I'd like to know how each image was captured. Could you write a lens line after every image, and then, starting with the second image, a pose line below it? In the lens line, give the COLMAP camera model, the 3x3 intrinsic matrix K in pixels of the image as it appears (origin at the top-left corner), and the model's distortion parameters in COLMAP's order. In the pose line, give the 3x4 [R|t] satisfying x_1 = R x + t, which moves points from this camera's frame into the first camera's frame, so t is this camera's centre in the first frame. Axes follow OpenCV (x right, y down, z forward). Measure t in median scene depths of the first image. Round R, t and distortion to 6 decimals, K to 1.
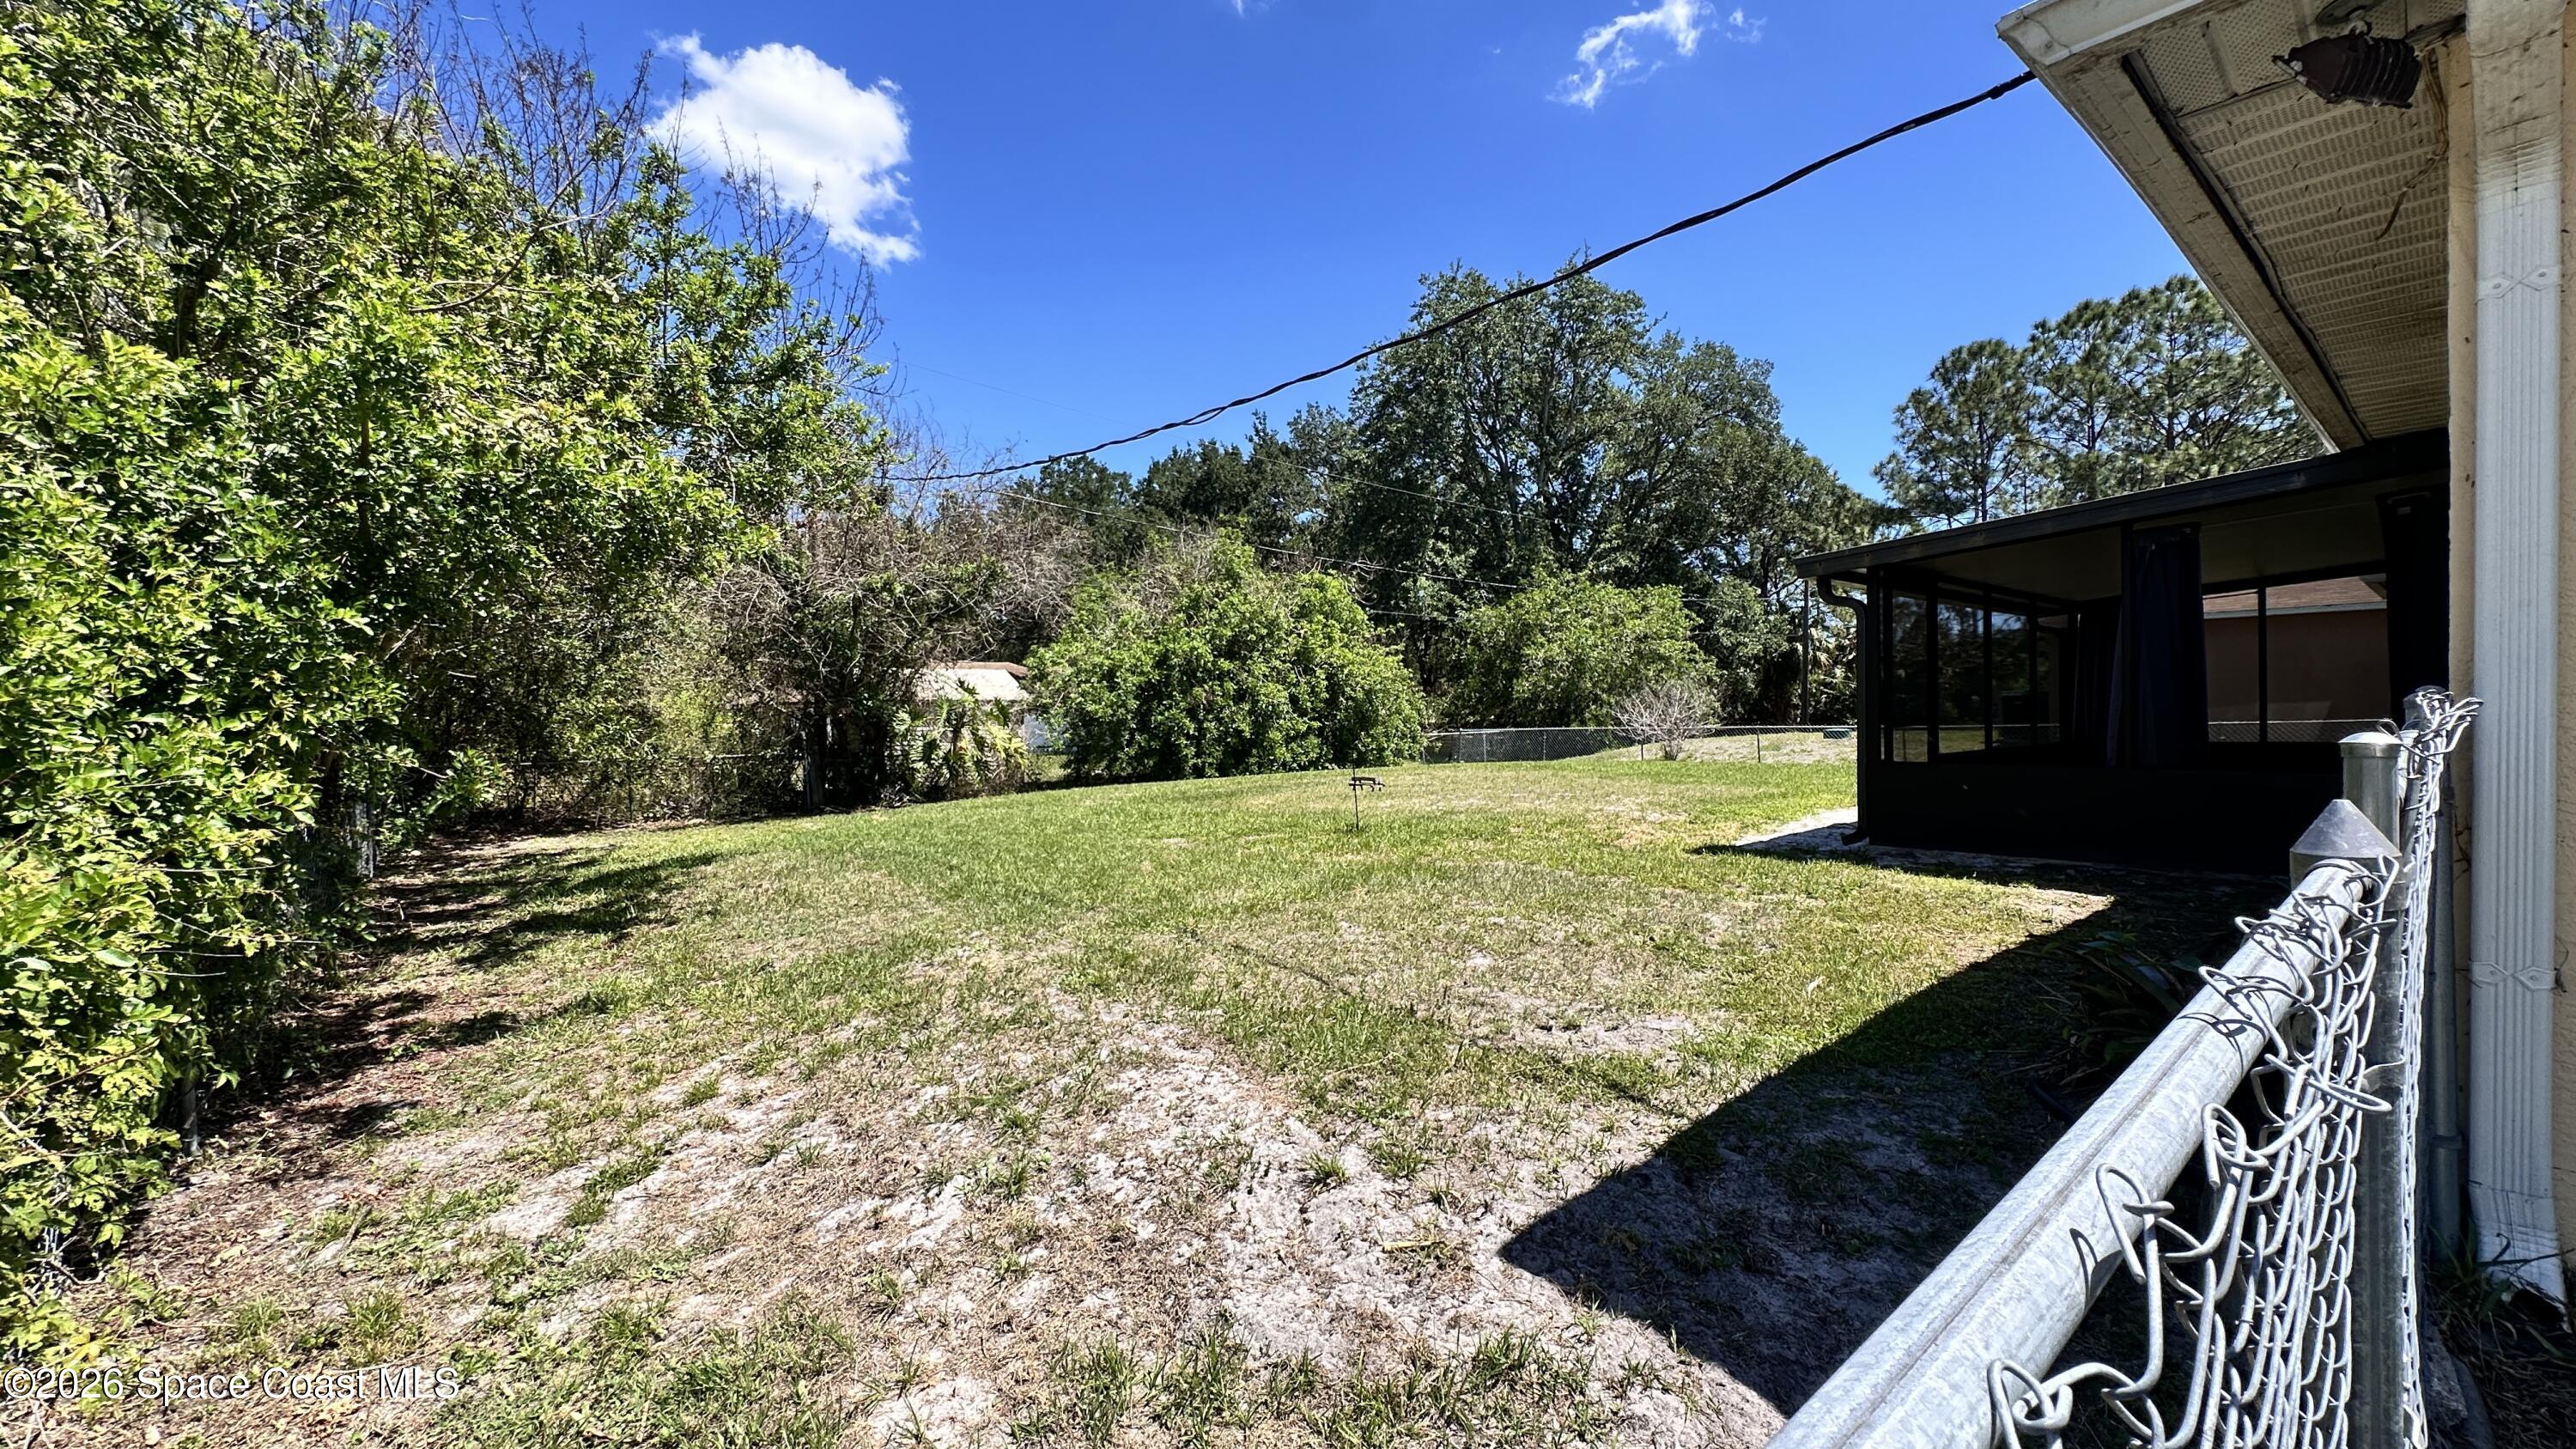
lens RADIAL K [[1054.2, 0, 1286.9], [0, 1054.2, 709.2], [0, 0, 1]] dist [0.023245, 0.000203]
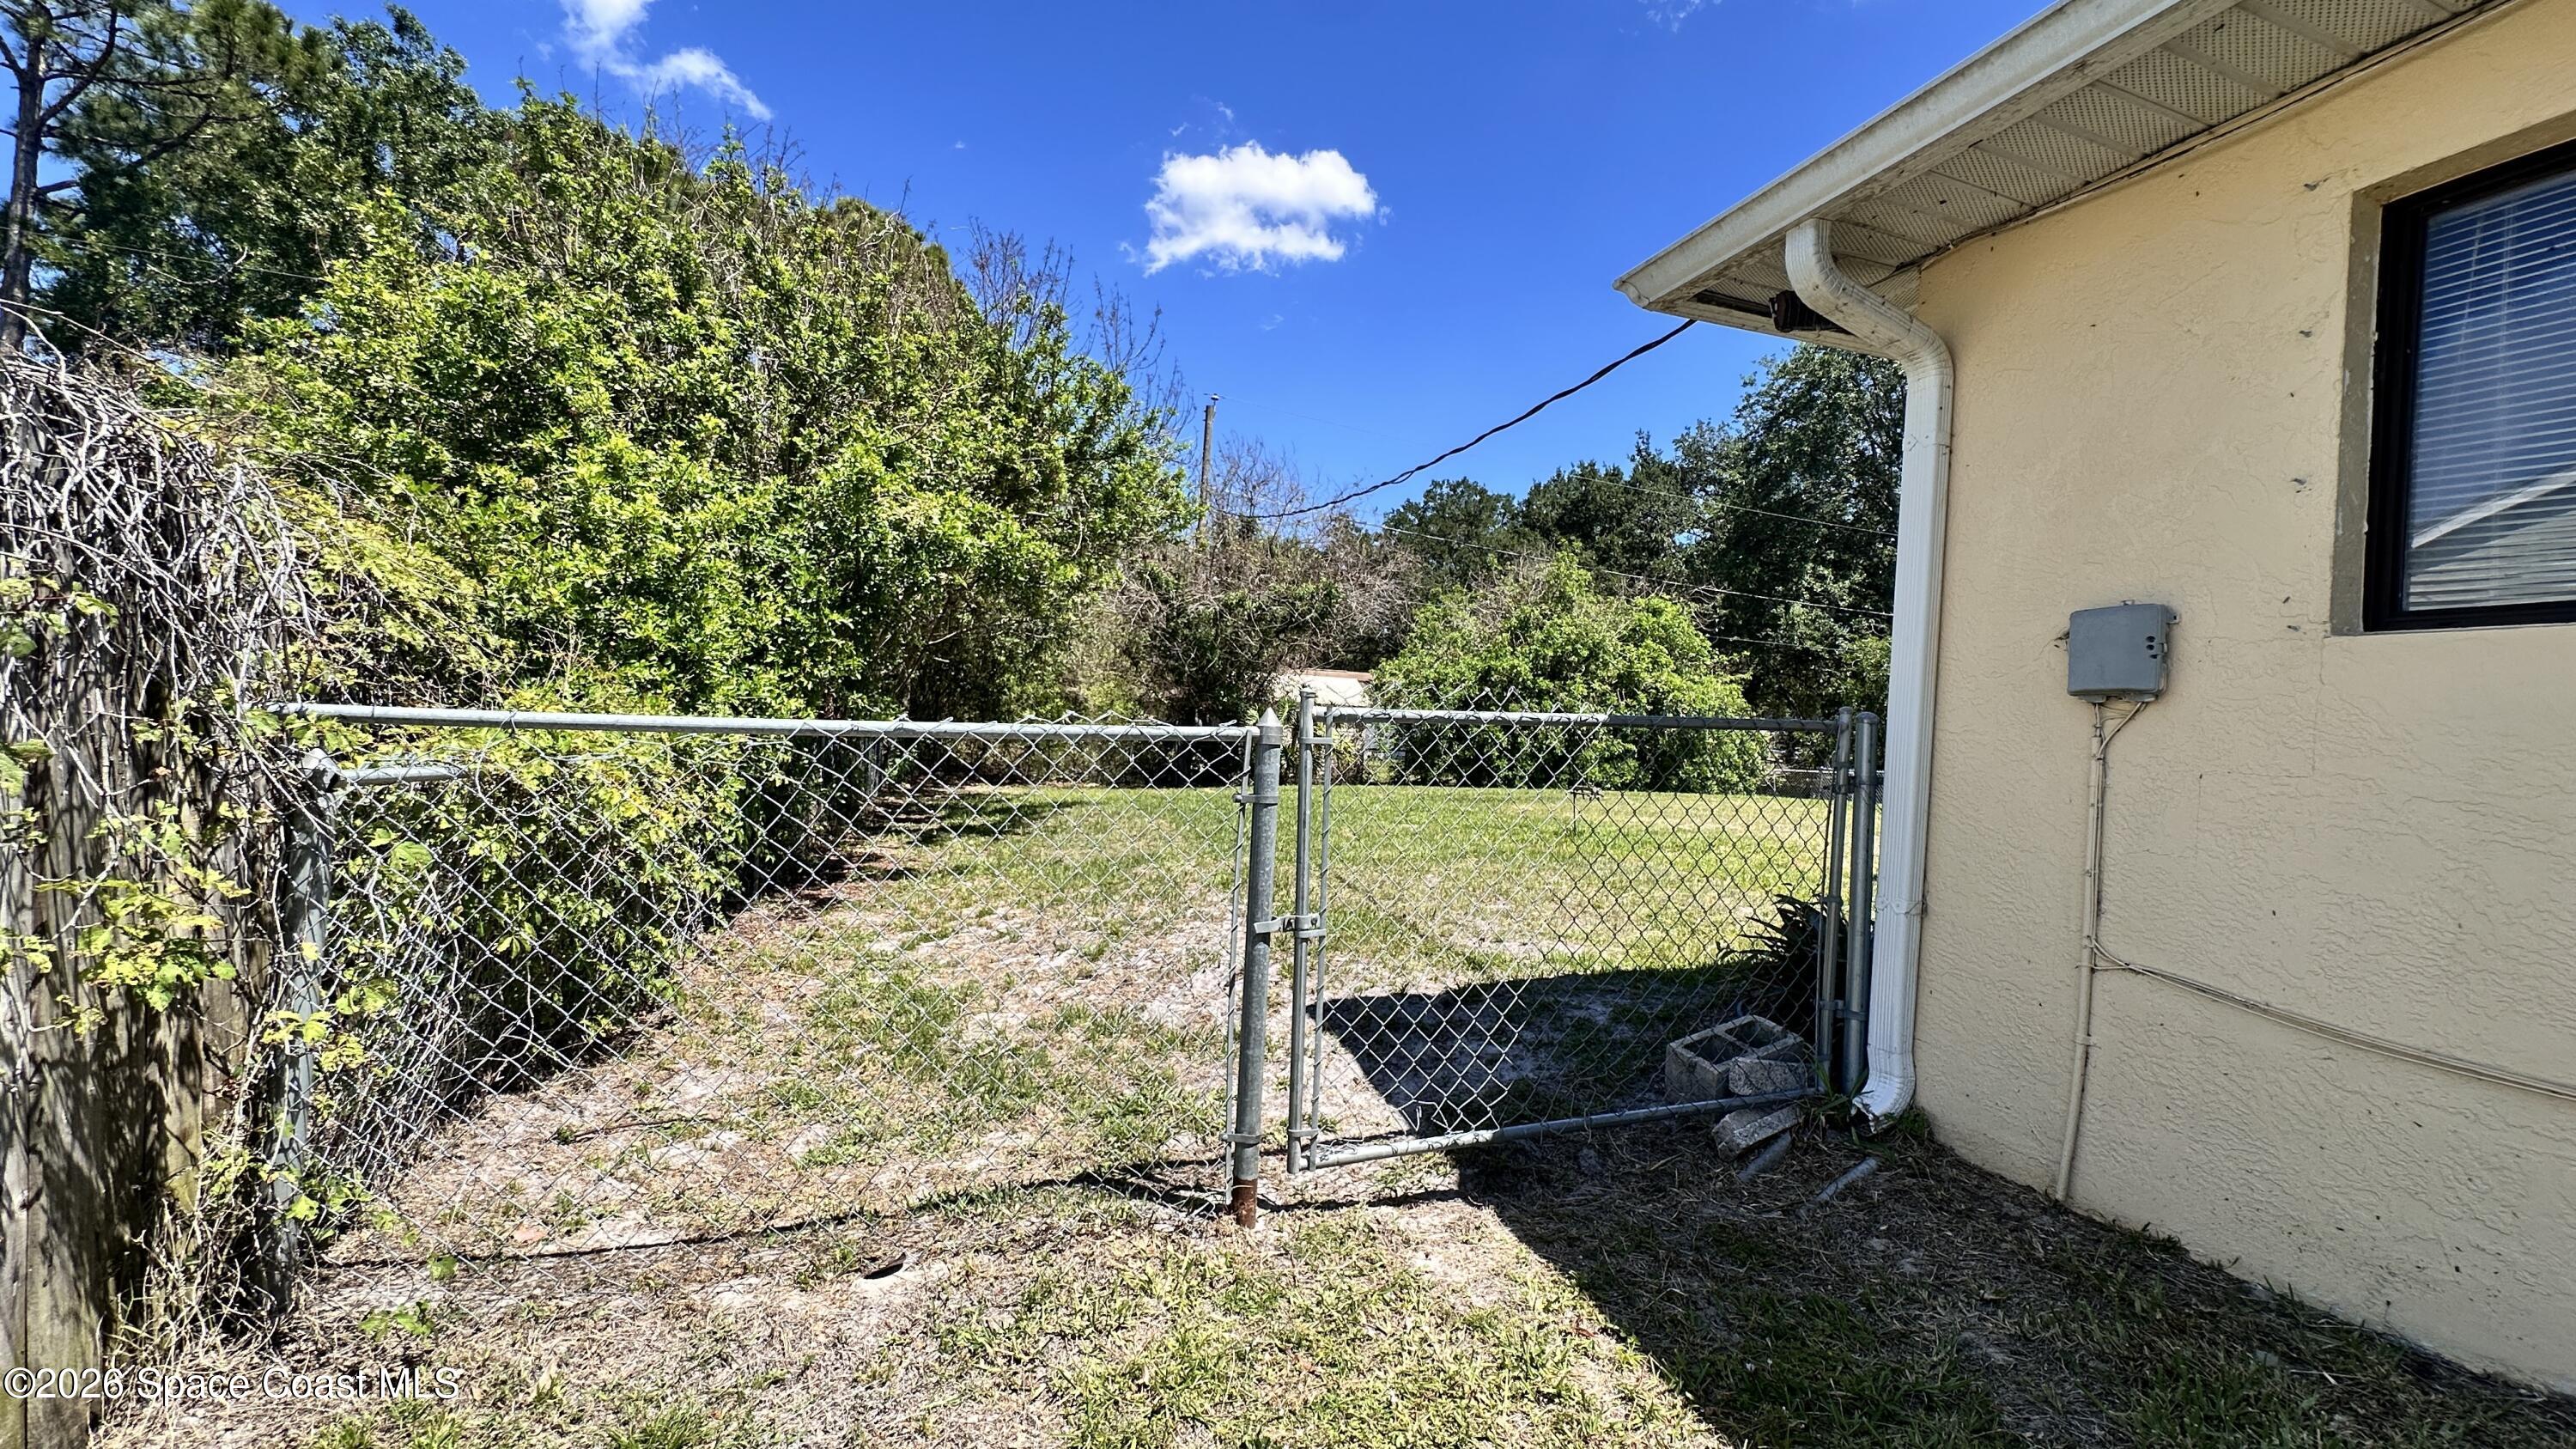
lens RADIAL K [[1054.2, 0, 1286.9], [0, 1054.2, 709.2], [0, 0, 1]] dist [0.023245, 0.000203]
pose [[0.930683, 0.060871, -0.360727, 0.079527], [-0.066687, 0.997767, -0.003684, 0.003690], [0.359697, 0.027484, 0.932664, -0.064536]]
